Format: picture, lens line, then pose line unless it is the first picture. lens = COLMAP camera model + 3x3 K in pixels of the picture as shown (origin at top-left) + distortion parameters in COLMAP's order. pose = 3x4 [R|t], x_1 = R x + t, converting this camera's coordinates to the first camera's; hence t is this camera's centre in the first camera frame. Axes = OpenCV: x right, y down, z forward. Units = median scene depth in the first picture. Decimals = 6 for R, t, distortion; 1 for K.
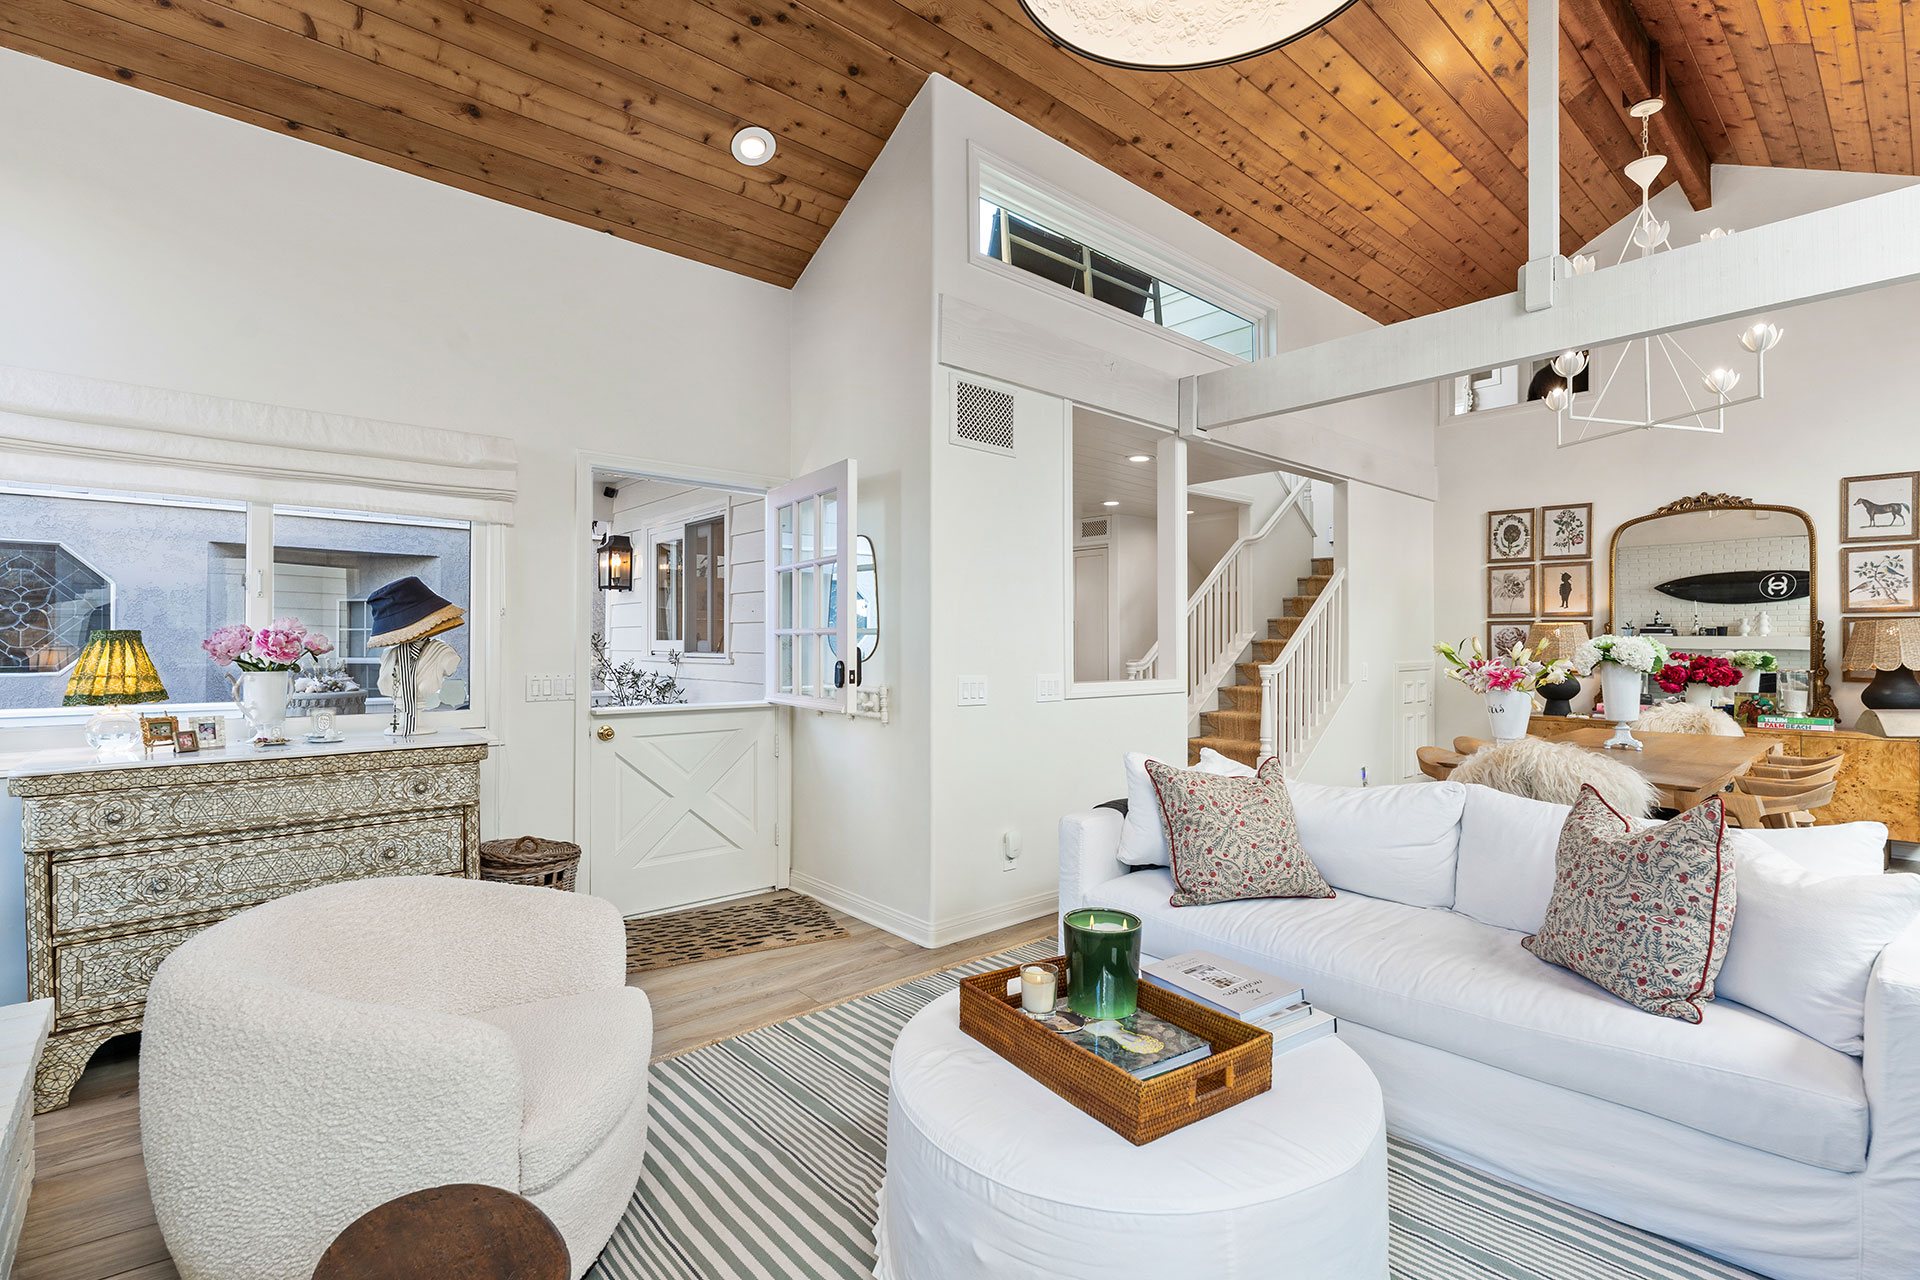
lens RADIAL K [[877.1, 0, 961.7], [0, 877.1, 635.1], [0, 0, 1]] dist [-0.000820, -0.000696]
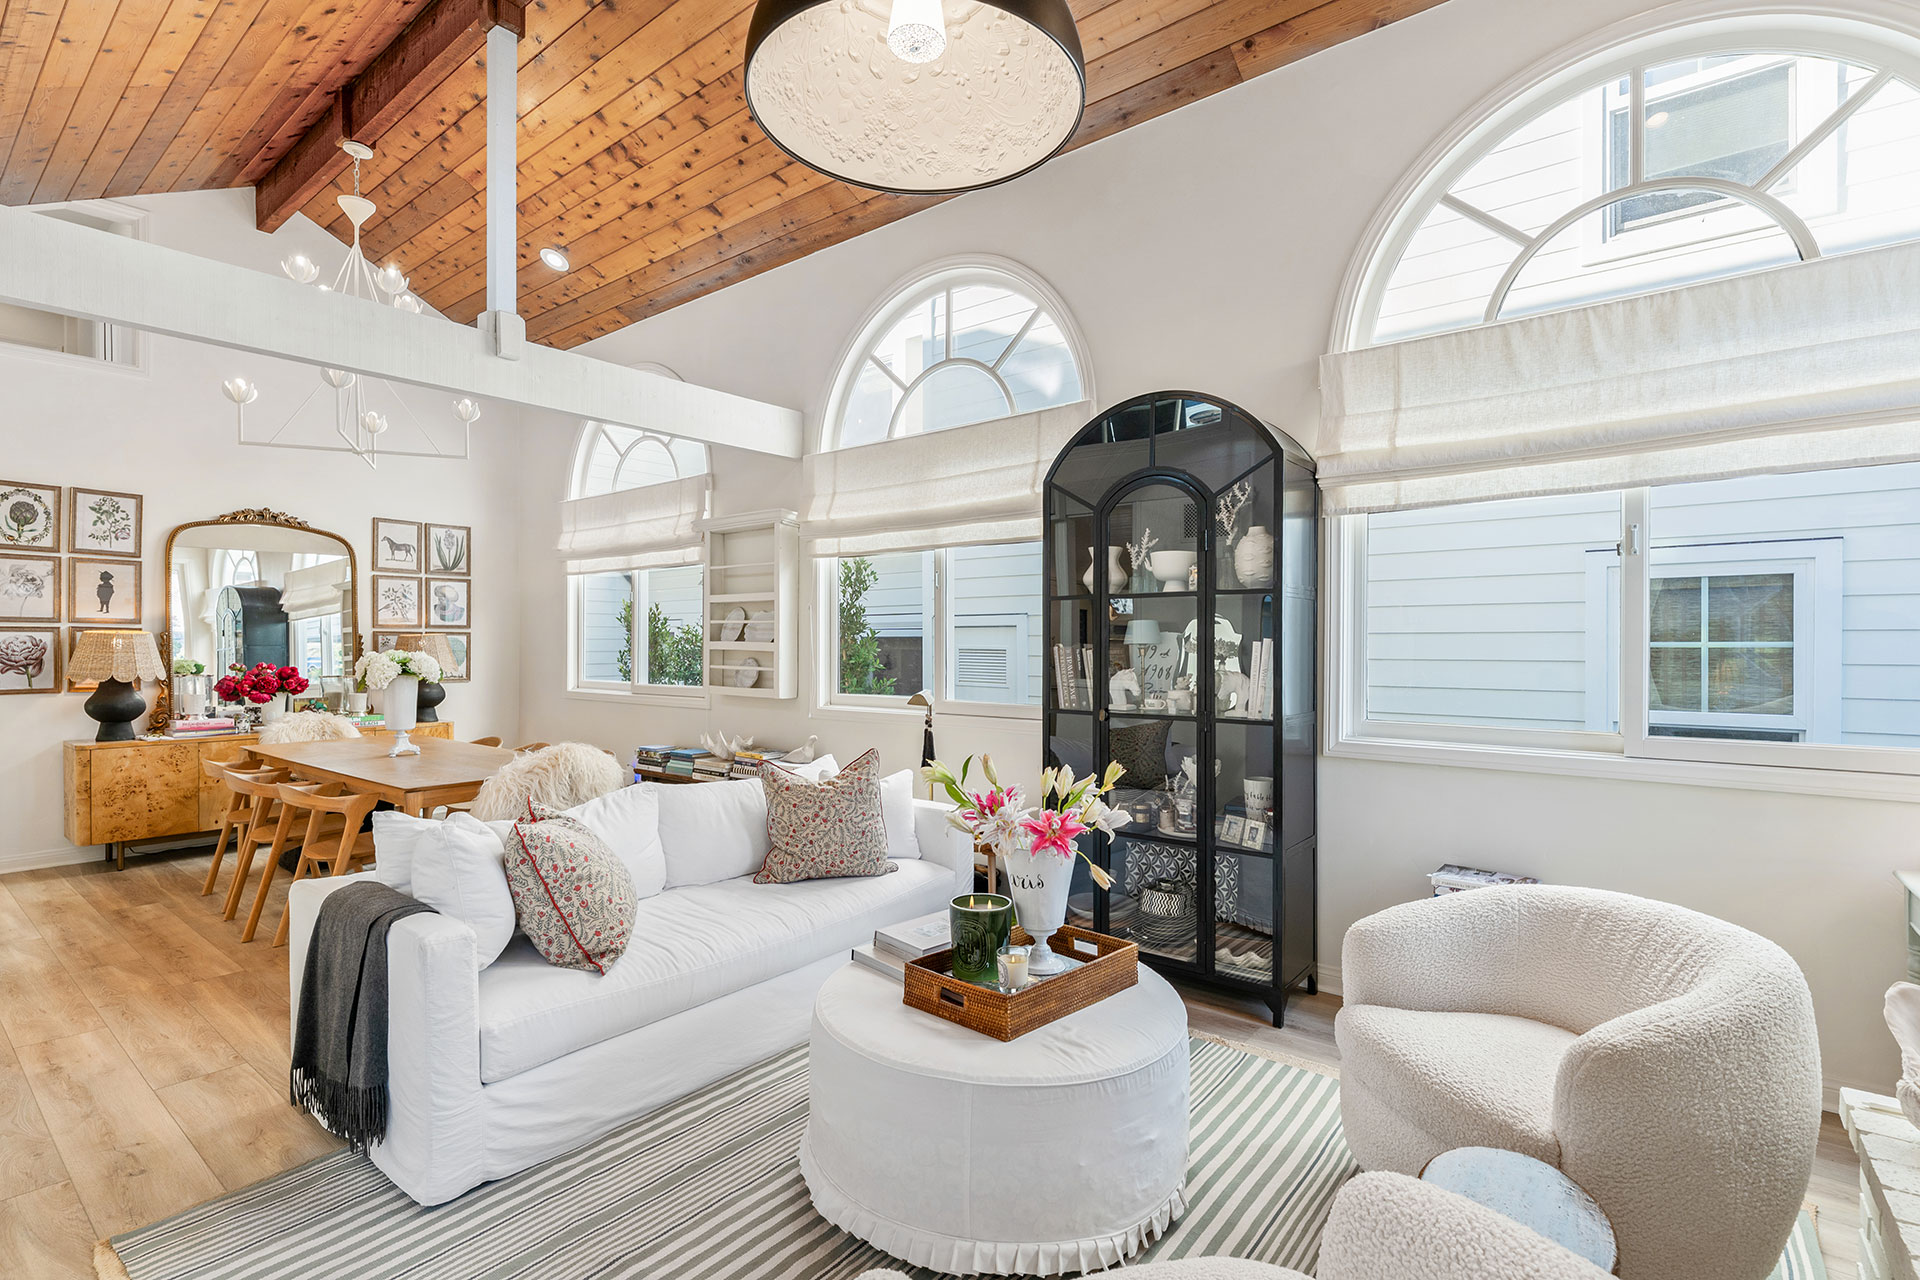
lens RADIAL K [[876.7, 0, 967.3], [0, 876.7, 652.2], [0, 0, 1]] dist [-0.001495, -0.000395]
pose [[-0.170858, -0.013947, 0.985197, -0.312418], [-0.009718, 0.999875, 0.012469, -0.013324], [-0.985248, -0.007443, -0.170972, 0.361173]]
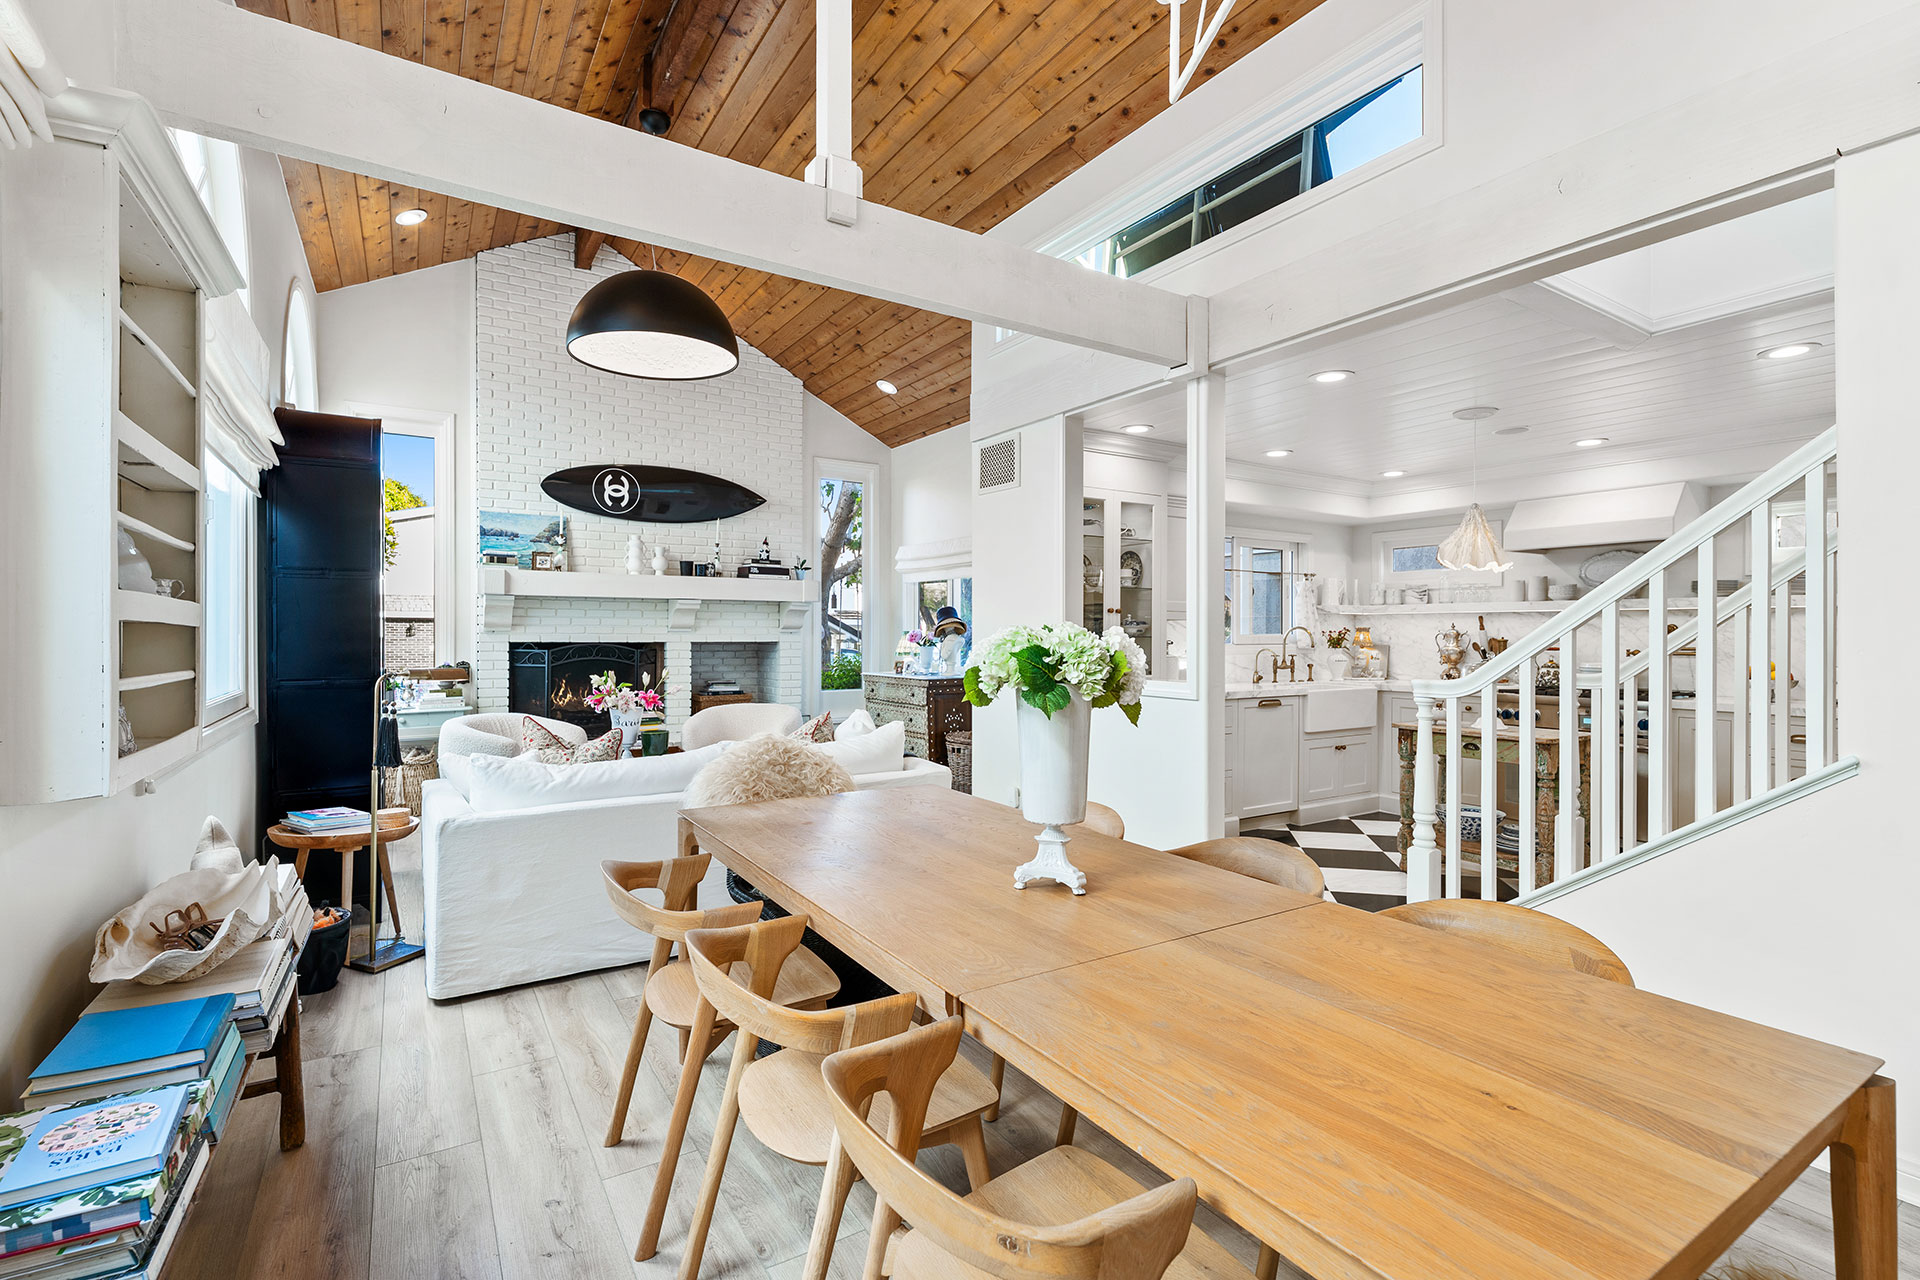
lens RADIAL K [[877.1, 0, 961.7], [0, 877.1, 635.1], [0, 0, 1]] dist [-0.000820, -0.000696]
pose [[-0.159743, 0.002494, -0.987155, 0.826627], [0.005022, 0.999986, 0.001714, 0.000834], [0.987146, -0.004684, -0.159753, 0.715818]]
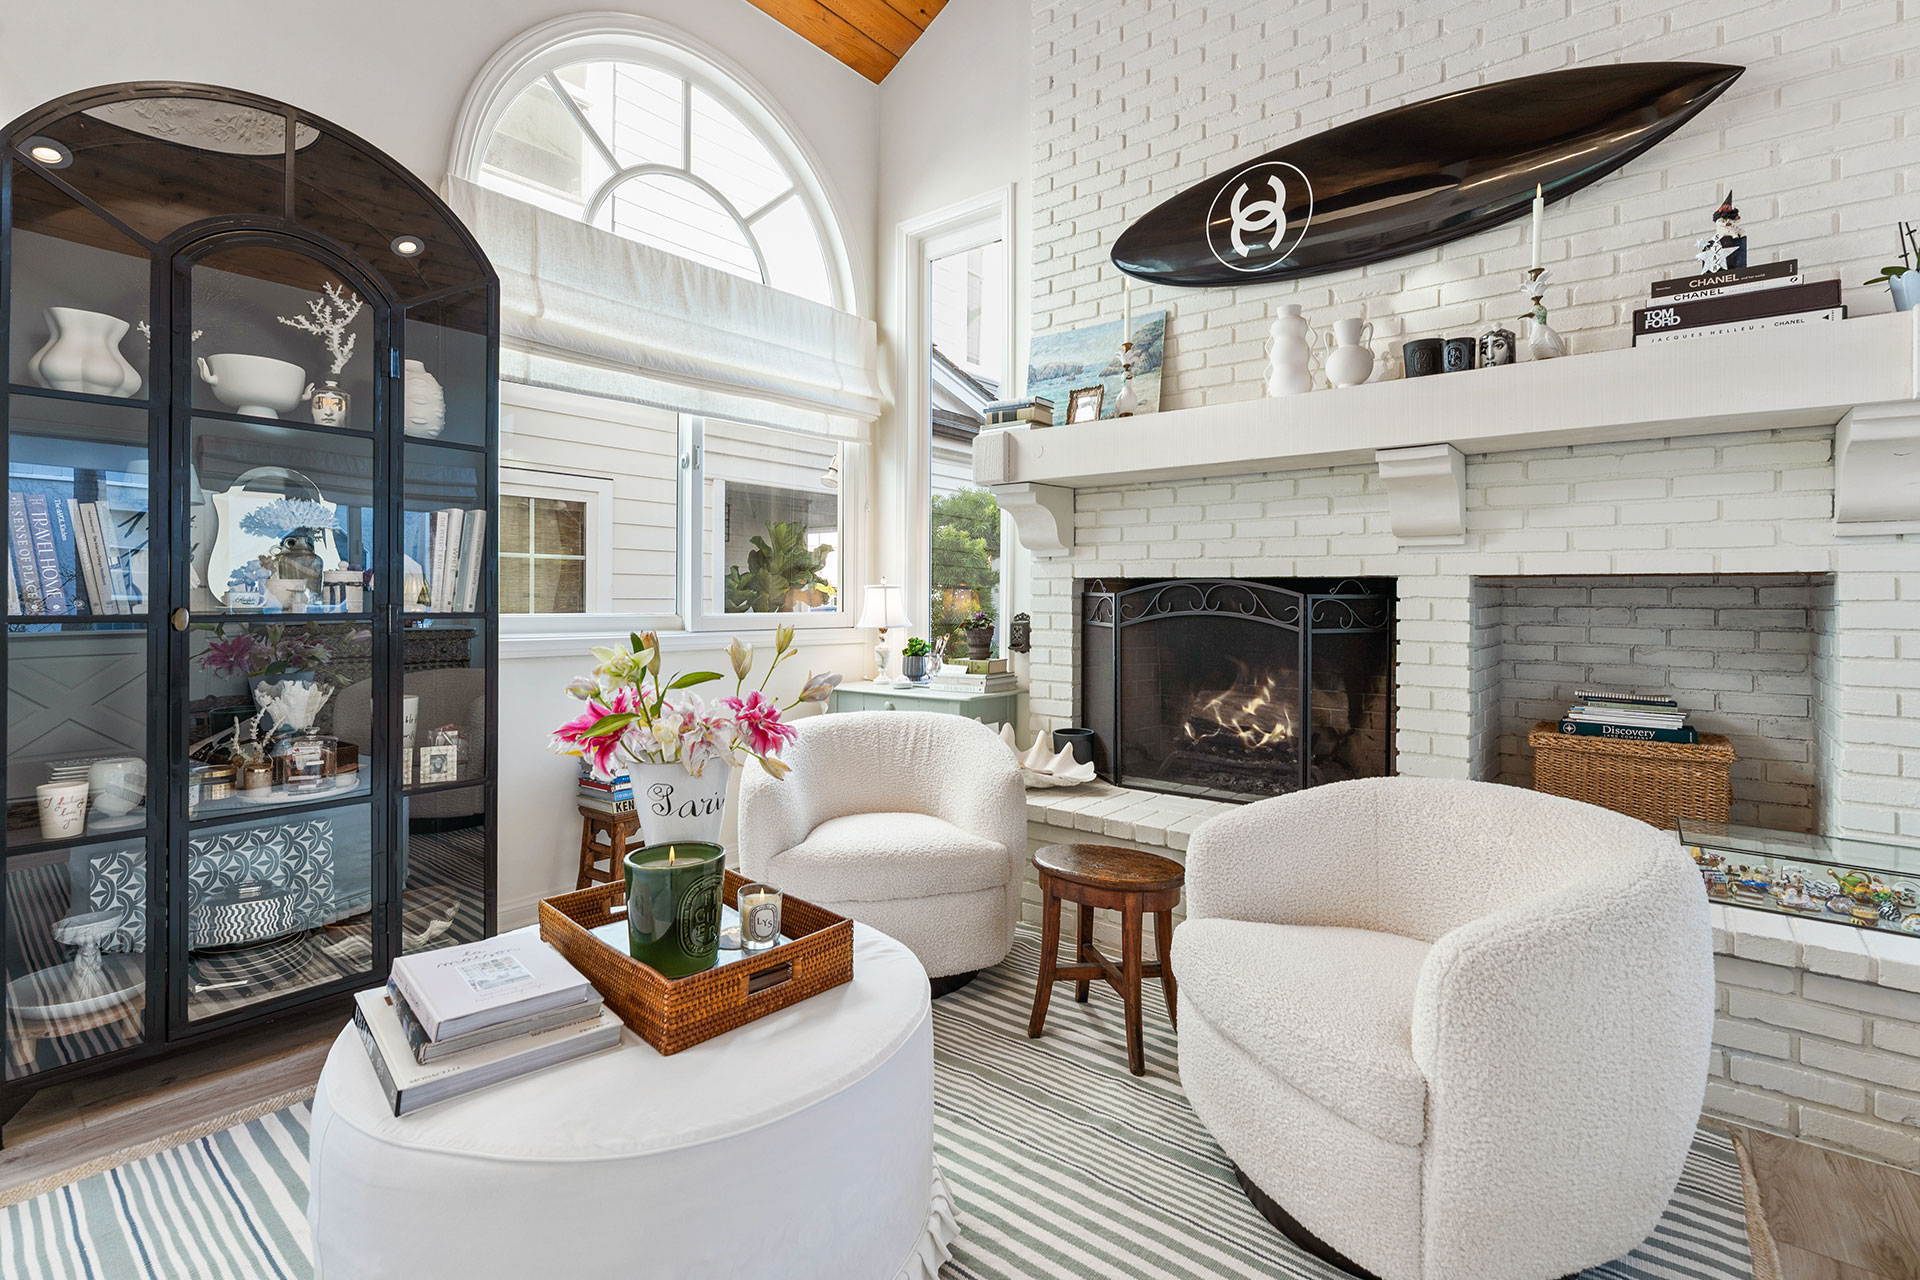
lens RADIAL K [[884.0, 0, 958.9], [0, 884.0, 598.7], [0, 0, 1]] dist [-0.002362, 0.000341]
pose [[-0.987085, -0.006075, -0.160080, 0.002859], [-0.004904, 0.999958, -0.007711, 0.026793], [0.160120, -0.006827, -0.987074, 0.538780]]
